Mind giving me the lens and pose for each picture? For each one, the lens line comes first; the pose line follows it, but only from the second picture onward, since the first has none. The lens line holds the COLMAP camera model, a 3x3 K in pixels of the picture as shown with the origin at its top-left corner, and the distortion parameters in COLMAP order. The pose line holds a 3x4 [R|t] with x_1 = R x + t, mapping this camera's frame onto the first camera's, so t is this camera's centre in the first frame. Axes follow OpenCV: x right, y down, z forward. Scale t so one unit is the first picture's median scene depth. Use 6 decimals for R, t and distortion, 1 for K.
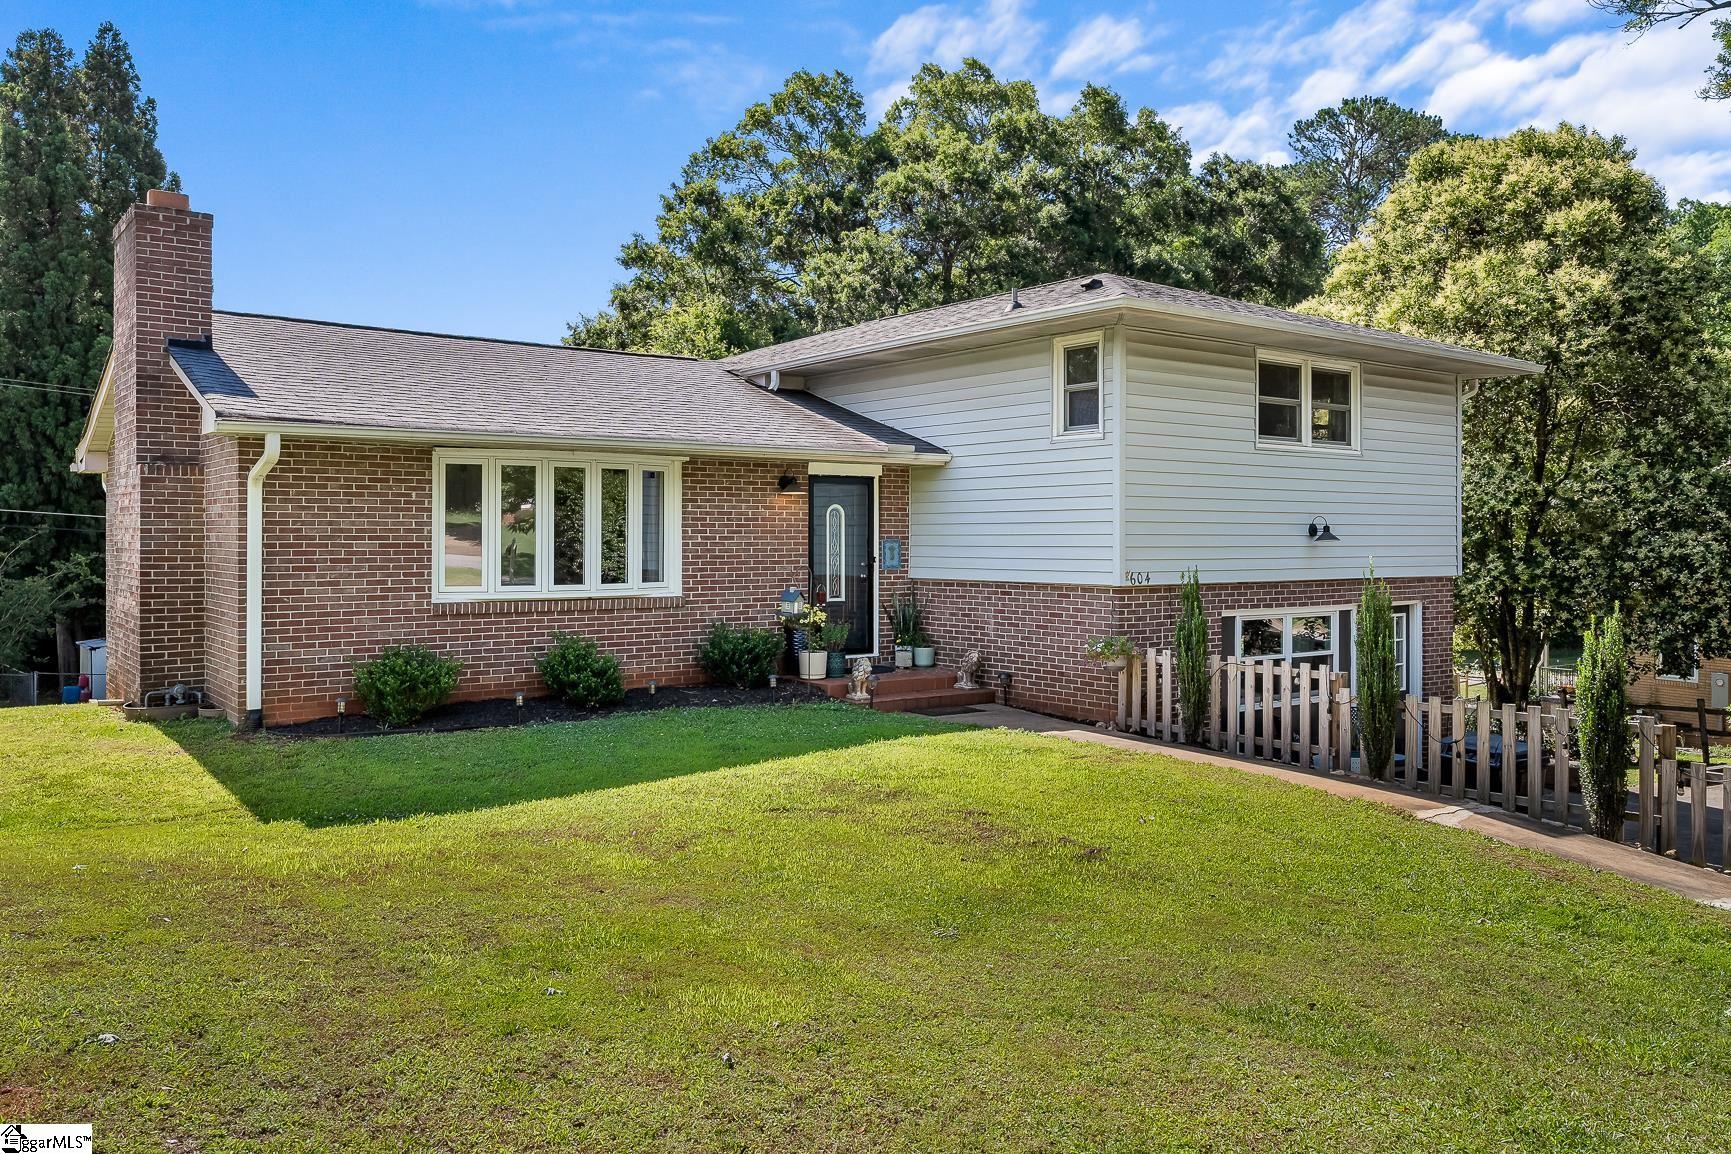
lens RADIAL K [[1346.3, 0, 934.2], [0, 1346.3, 574.1], [0, 0, 1]] dist [-0.001675, -0.002050]
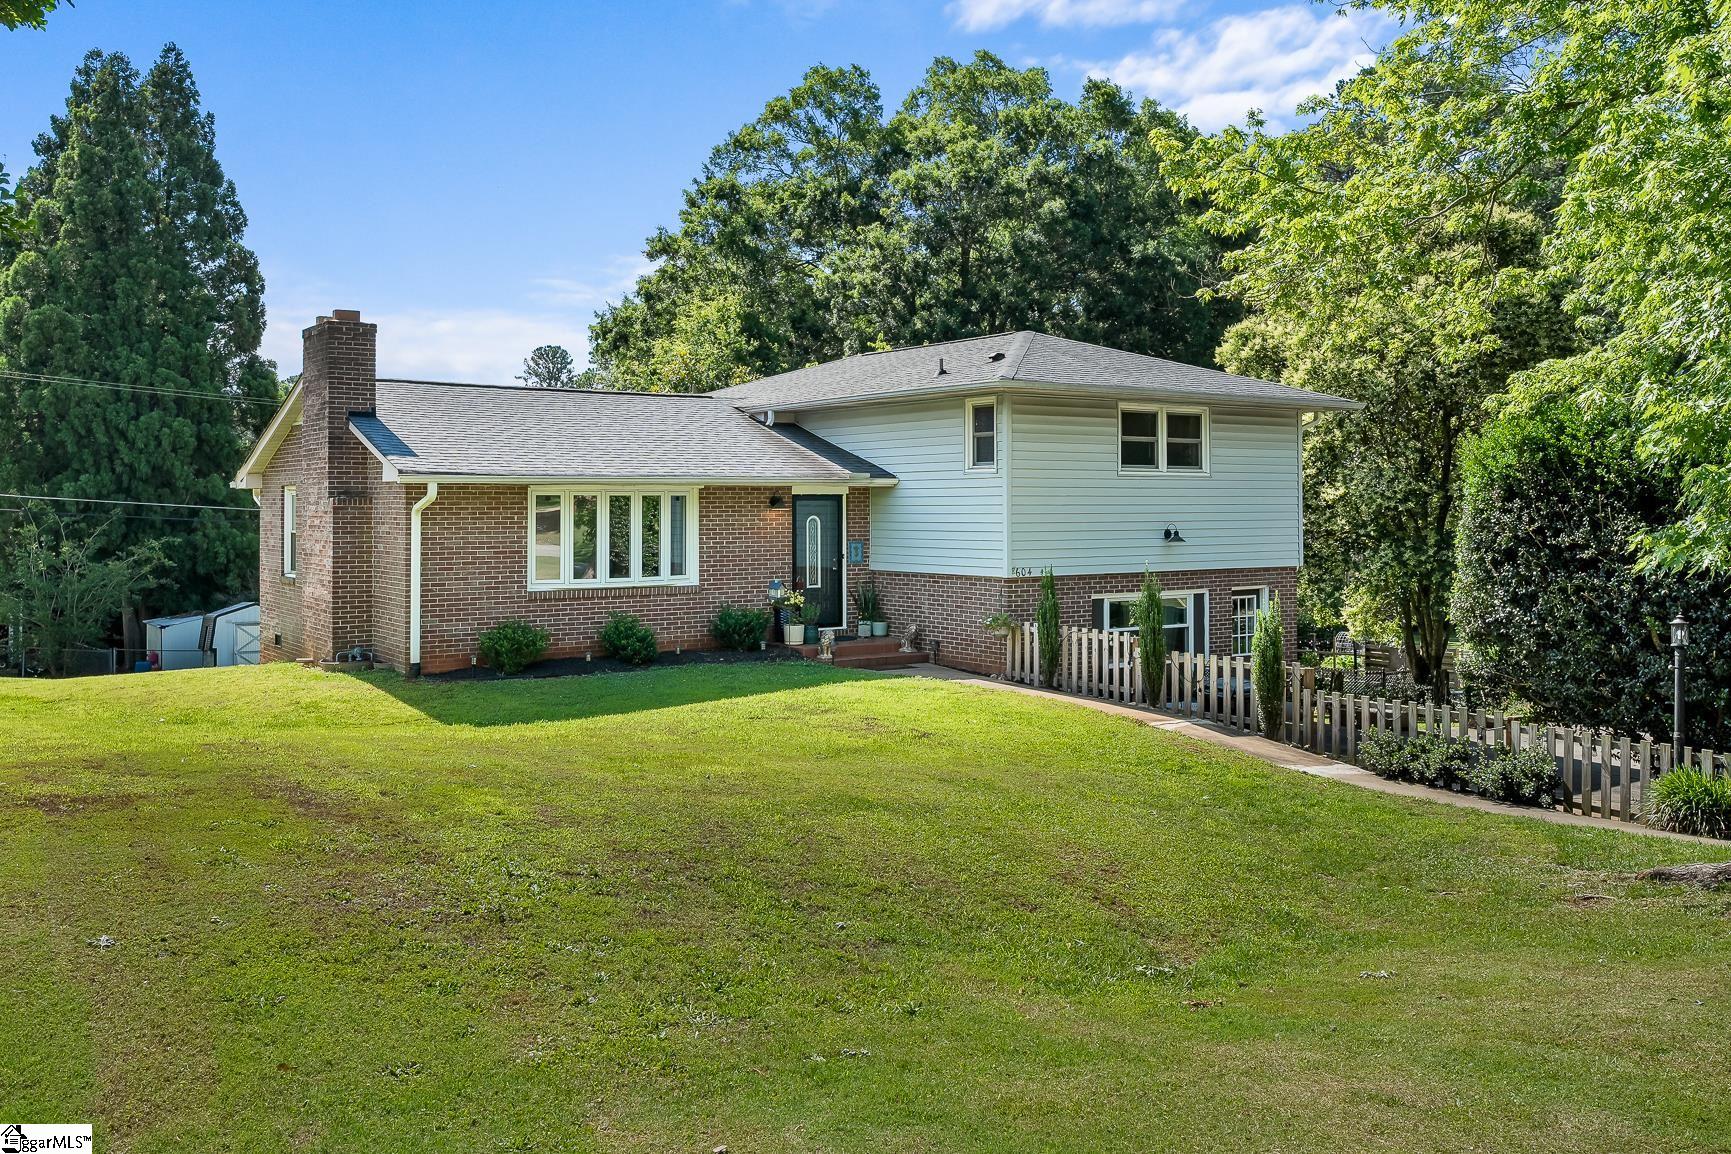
lens RADIAL K [[1520.6, 0, 947.5], [0, 1520.6, 527.7], [0, 0, 1]] dist [0.015458, -0.008210]
pose [[0.999558, -0.003067, -0.029579, 0.106748], [0.002771, 0.999946, -0.010060, -0.024232], [0.029609, 0.009973, 0.999512, -0.519887]]
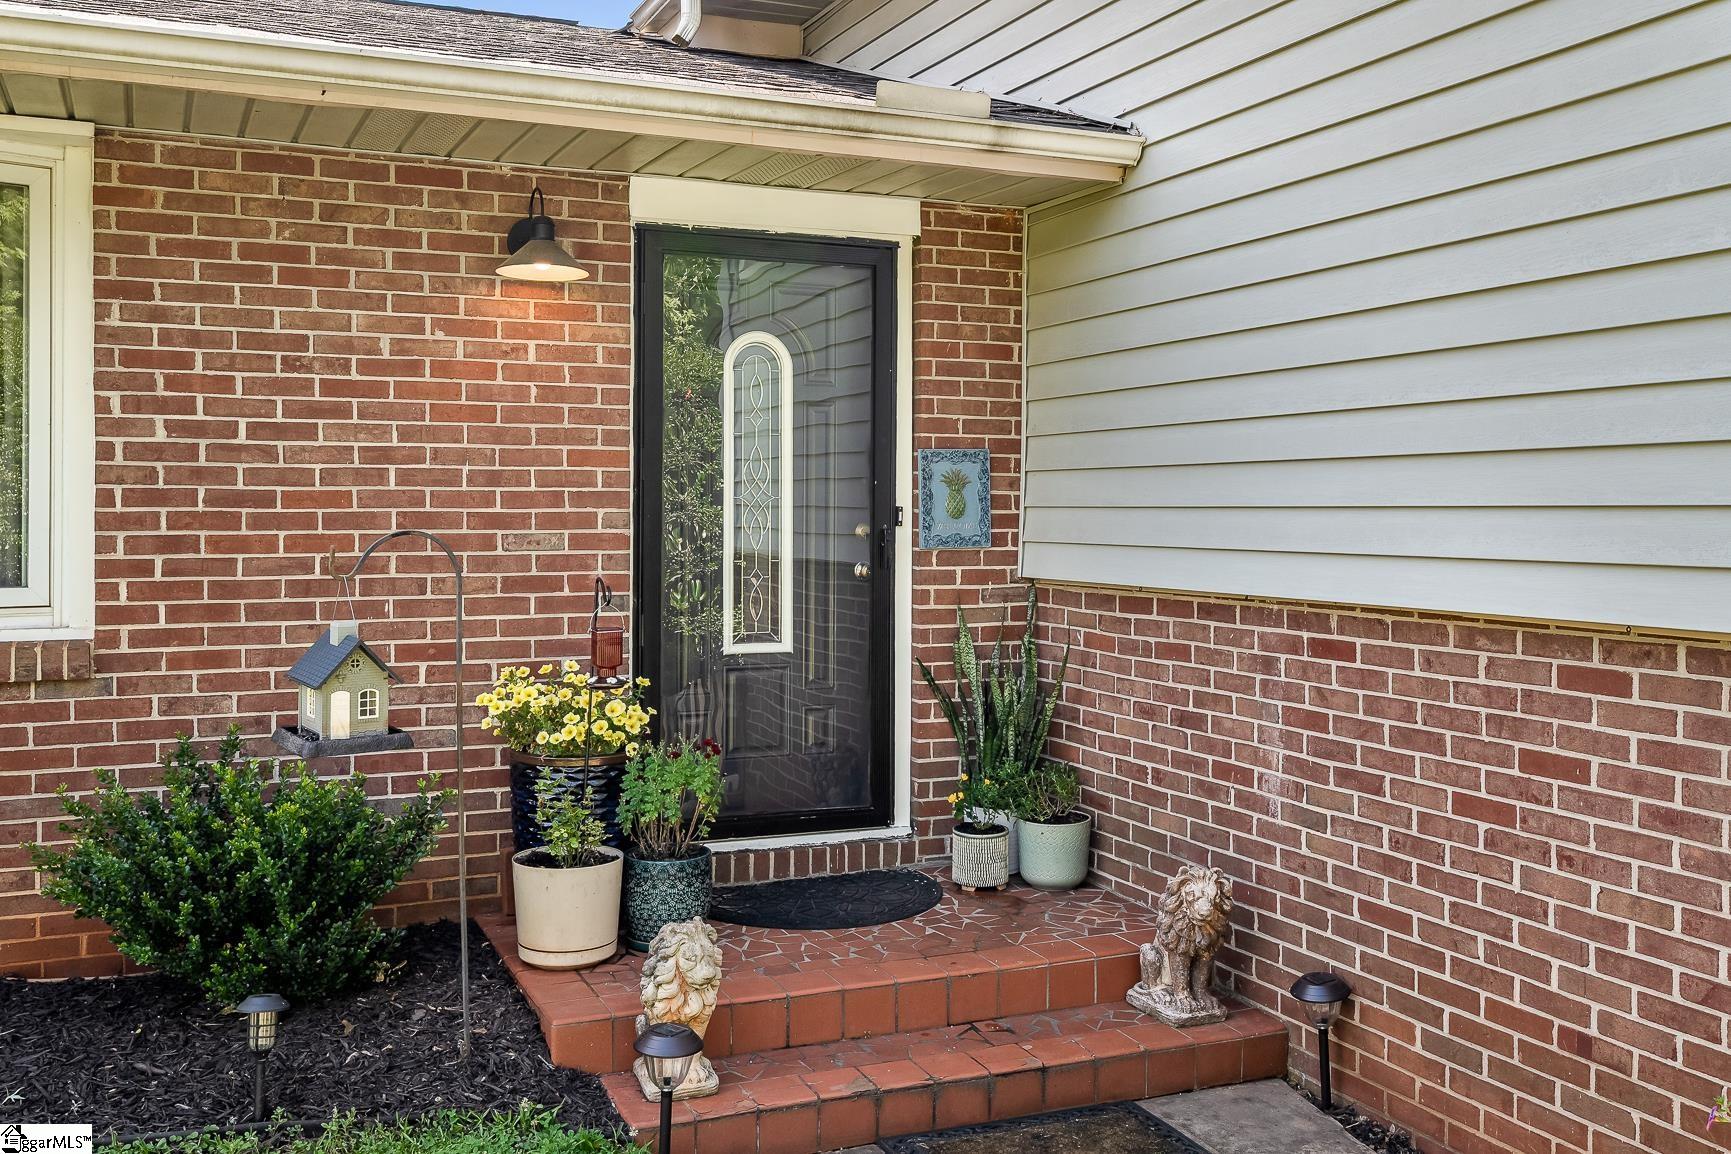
lens RADIAL K [[1665.5, 0, 870.2], [0, 1665.5, 539.4], [0, 0, 1]] dist [0.004546, 0.003267]
pose [[0.962177, 0.007274, -0.272328, 0.052871], [-0.009630, 0.999927, -0.007316, -0.002874], [0.272255, 0.009662, 0.962177, 0.654643]]
